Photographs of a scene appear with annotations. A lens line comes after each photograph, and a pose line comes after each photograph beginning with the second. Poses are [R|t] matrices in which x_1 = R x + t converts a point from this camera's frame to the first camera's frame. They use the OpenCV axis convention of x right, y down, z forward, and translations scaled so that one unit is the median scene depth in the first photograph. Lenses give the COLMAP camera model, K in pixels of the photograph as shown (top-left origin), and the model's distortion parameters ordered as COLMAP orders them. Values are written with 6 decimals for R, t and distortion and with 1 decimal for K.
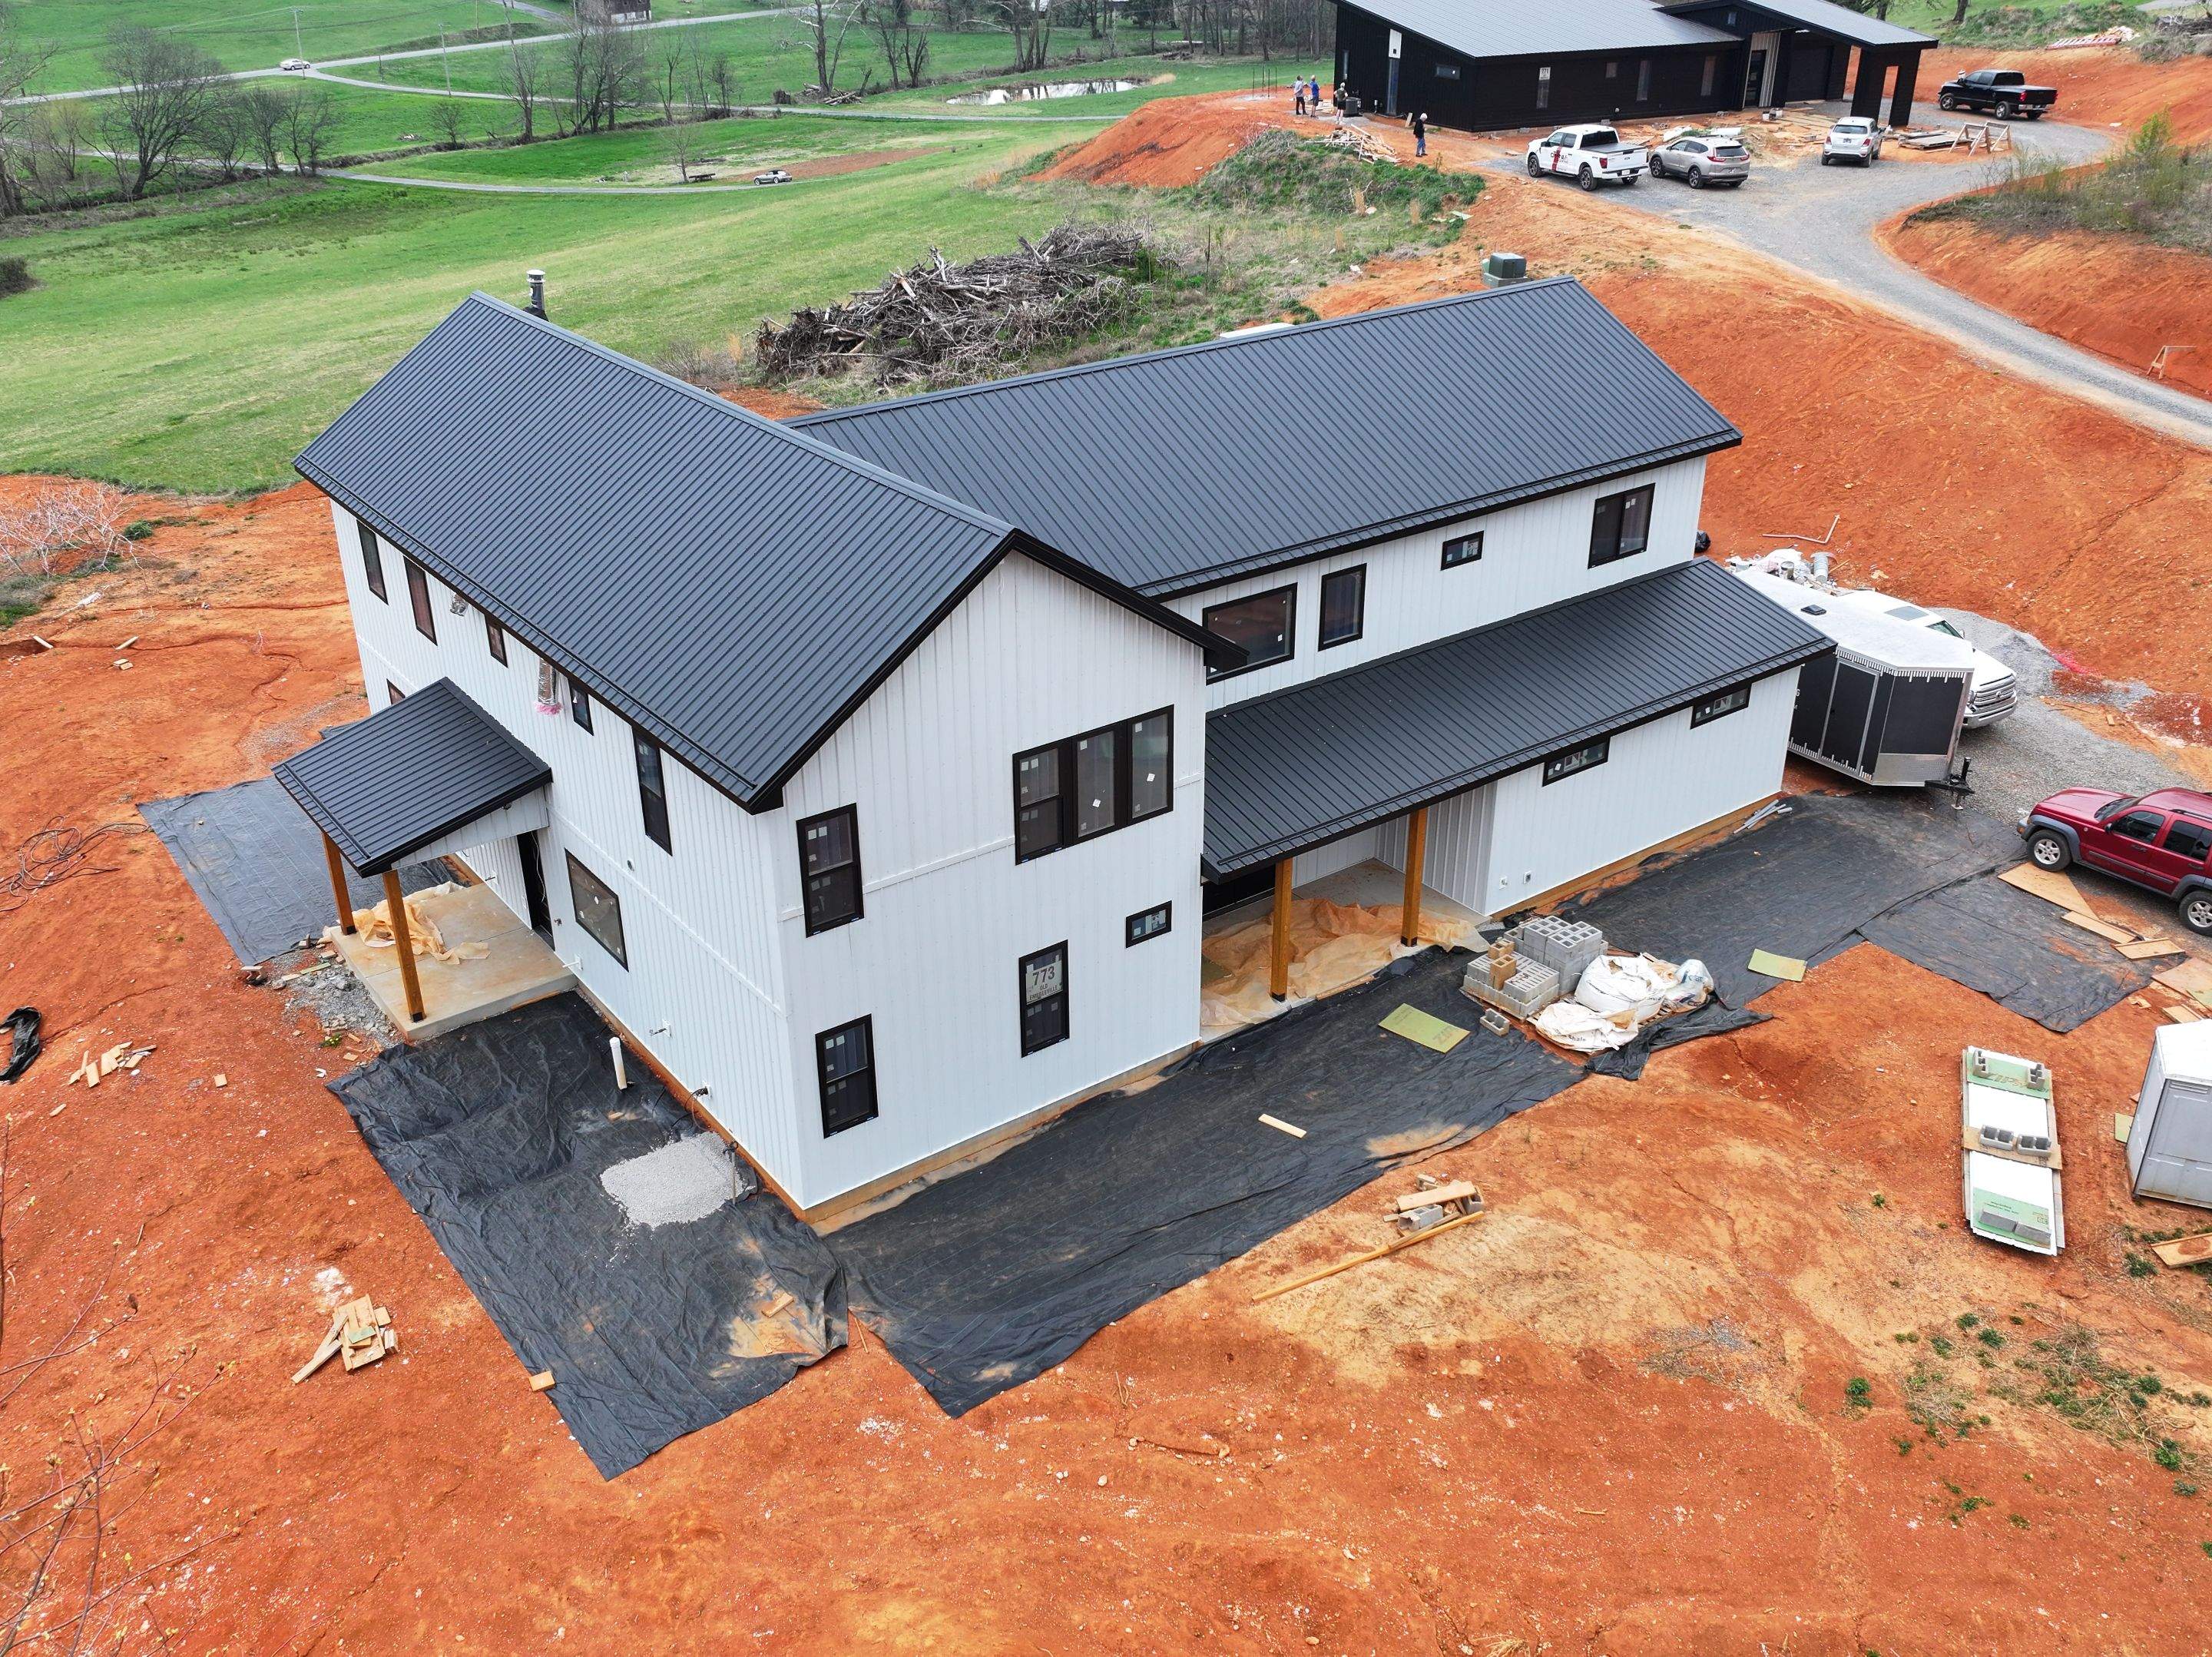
lens RADIAL K [[1940.3, 0, 1105.1], [0, 1940.3, 833.6], [0, 0, 1]] dist [0.012646, -0.017492]
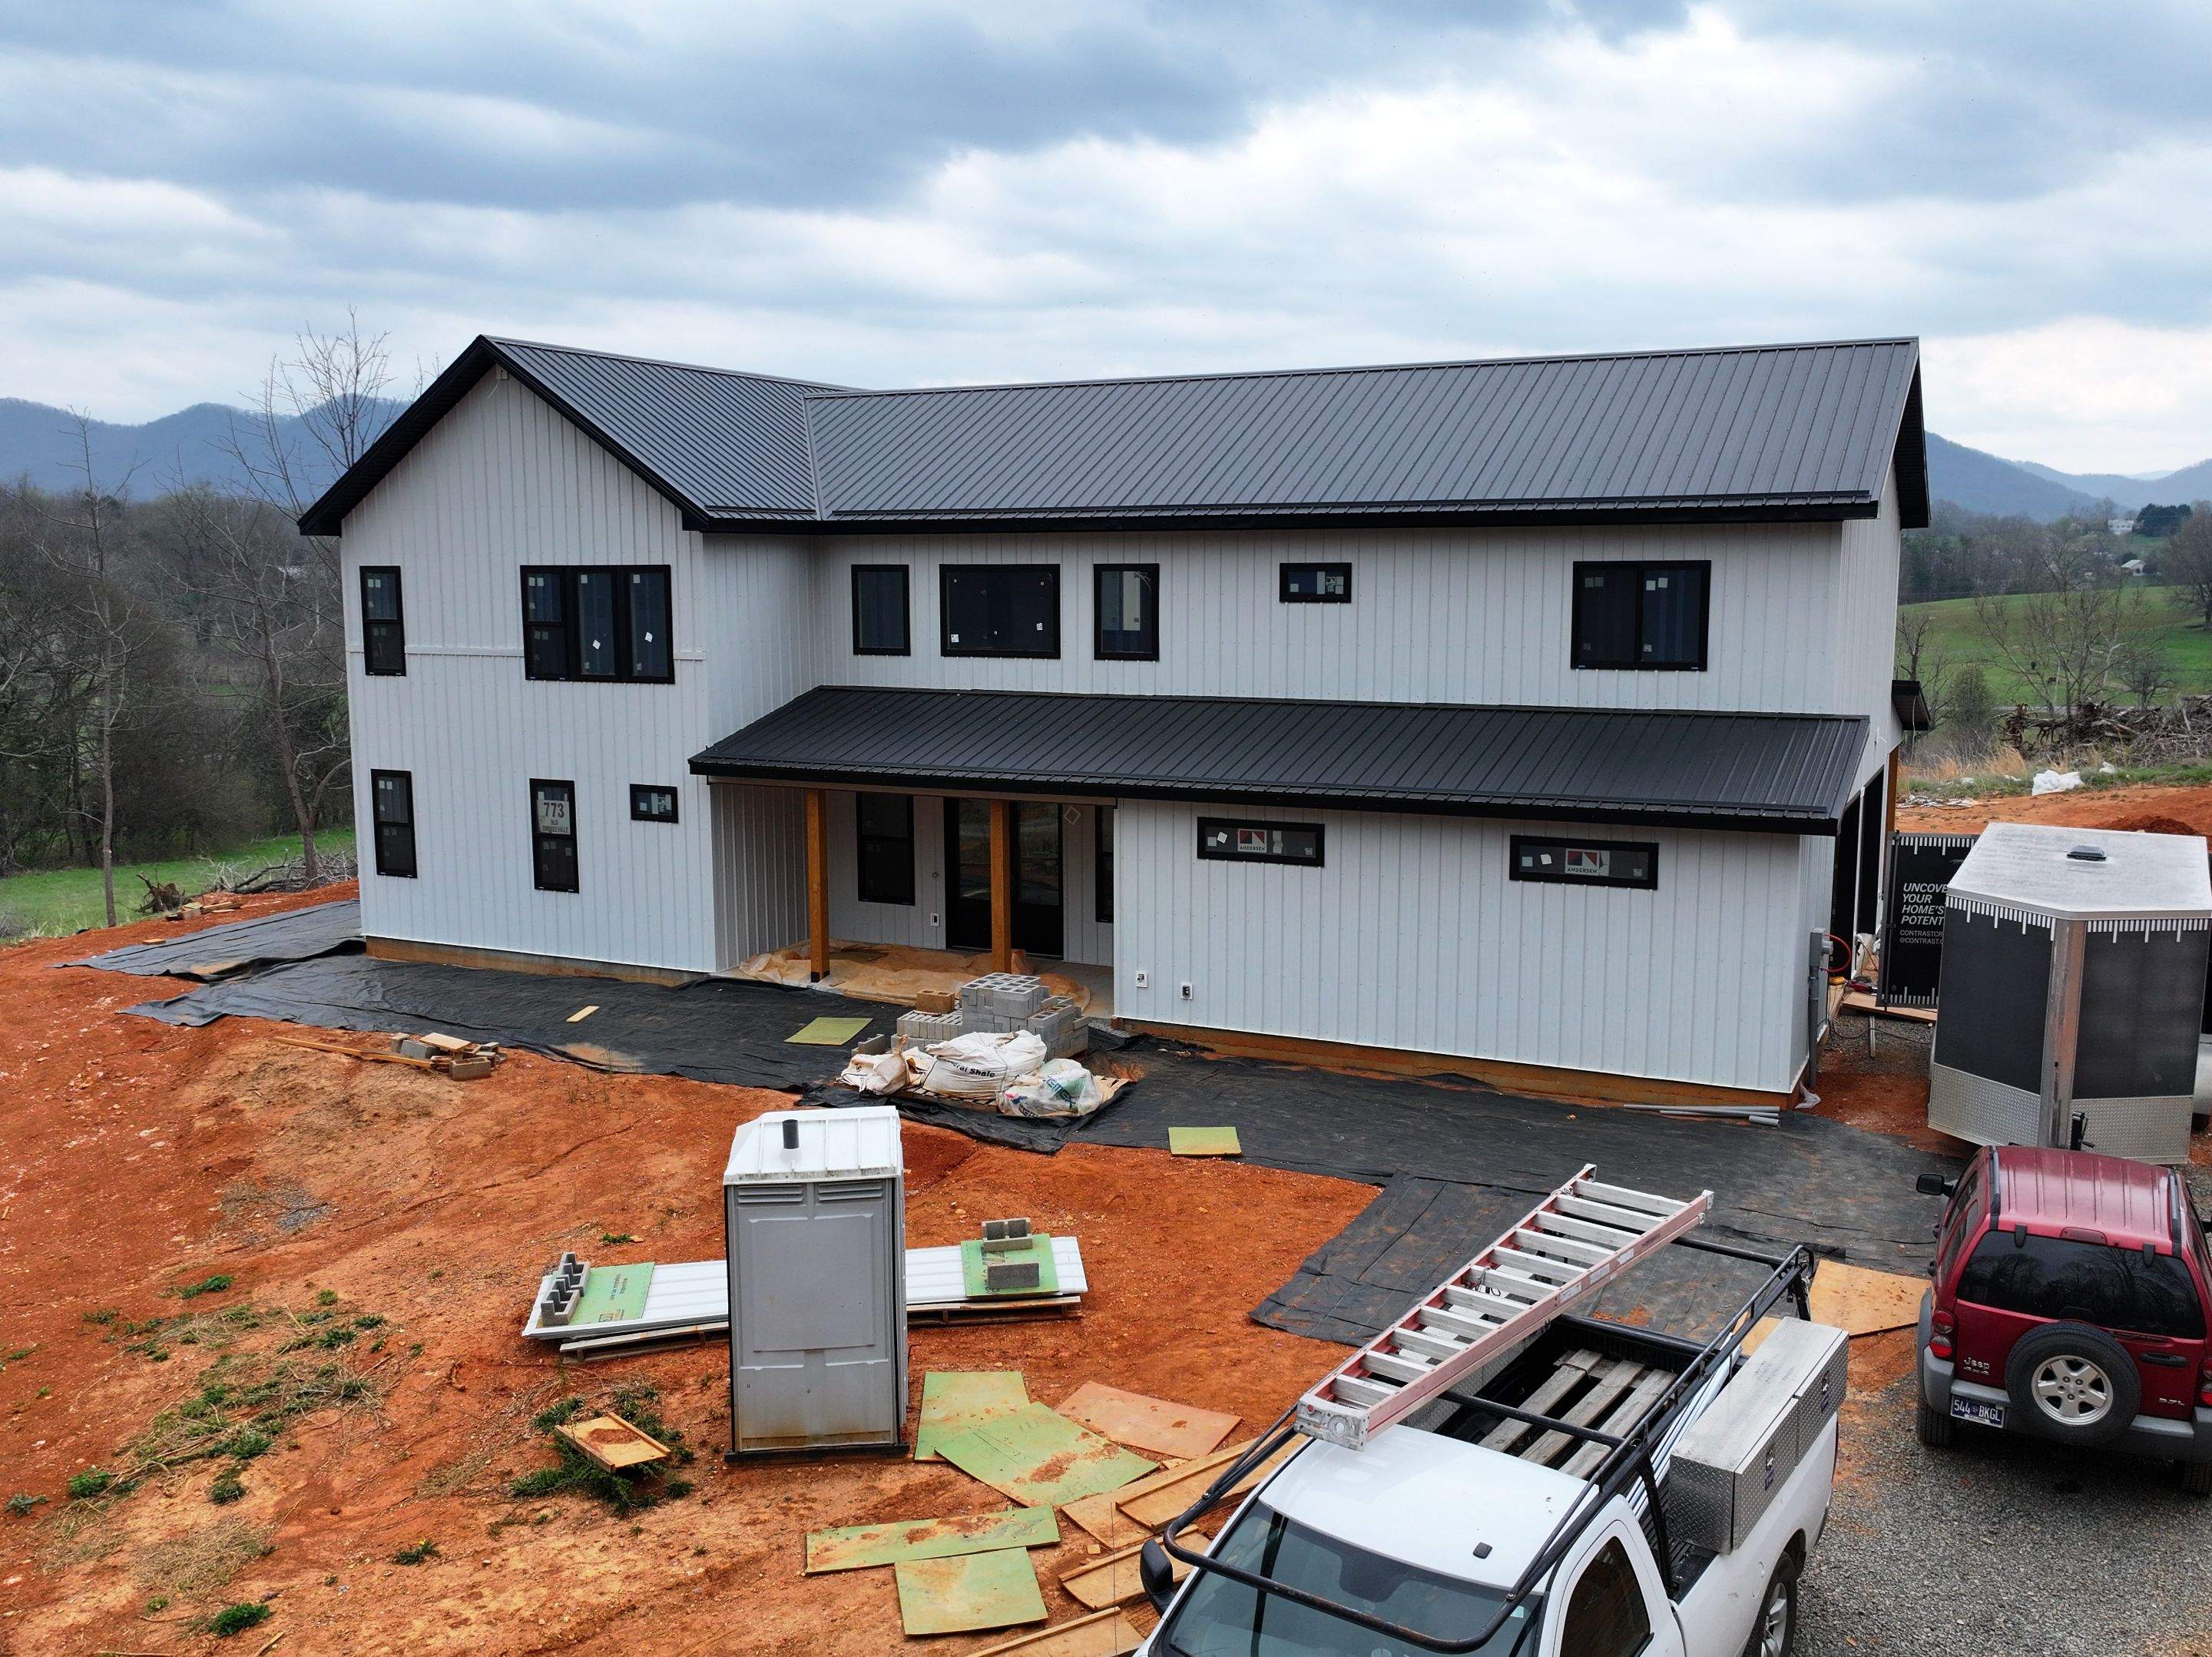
lens RADIAL K [[1940.3, 0, 1105.1], [0, 1940.3, 833.6], [0, 0, 1]] dist [0.012646, -0.017492]
pose [[0.452221, 0.127060, -0.882809, 0.919229], [-0.404033, 0.911602, -0.075762, 0.039651], [0.795144, 0.390945, 0.463582, 0.679173]]
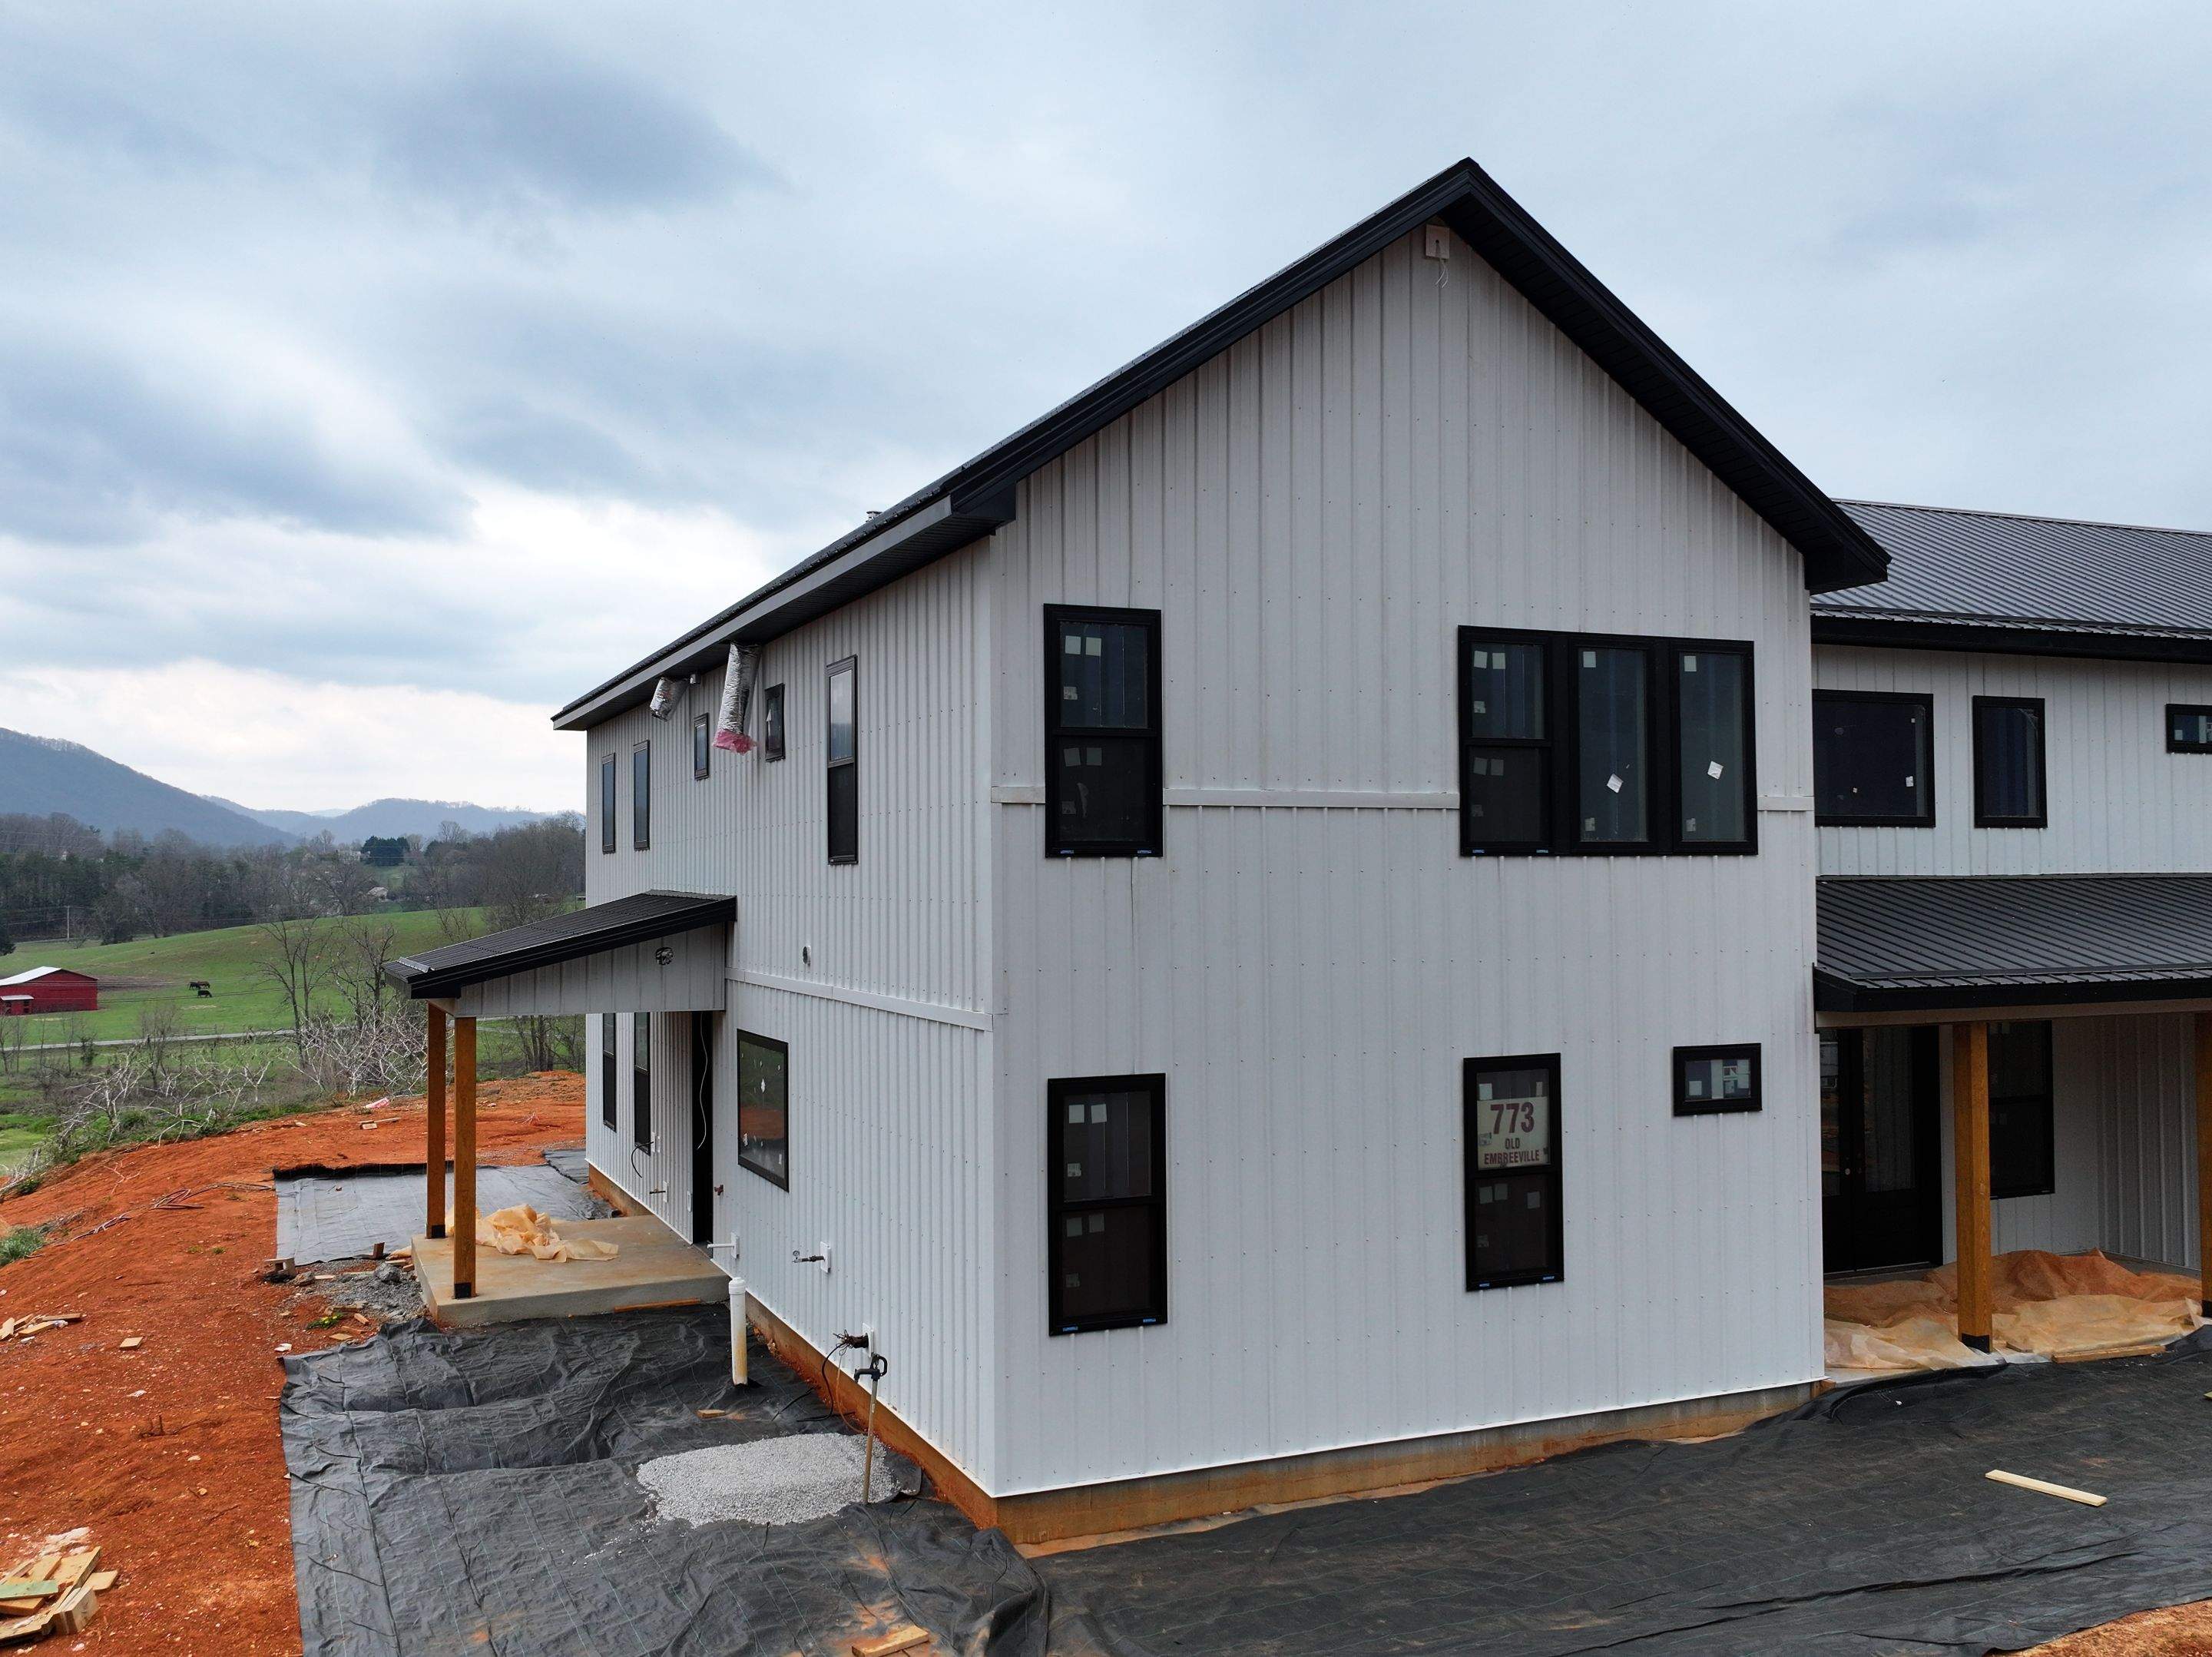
lens RADIAL K [[1940.3, 0, 1105.1], [0, 1940.3, 833.6], [0, 0, 1]] dist [0.012646, -0.017492]
pose [[0.973258, -0.007741, -0.229585, -0.016195], [-0.102472, 0.879853, -0.464068, 0.230339], [0.205593, 0.475183, 0.855530, 0.450462]]
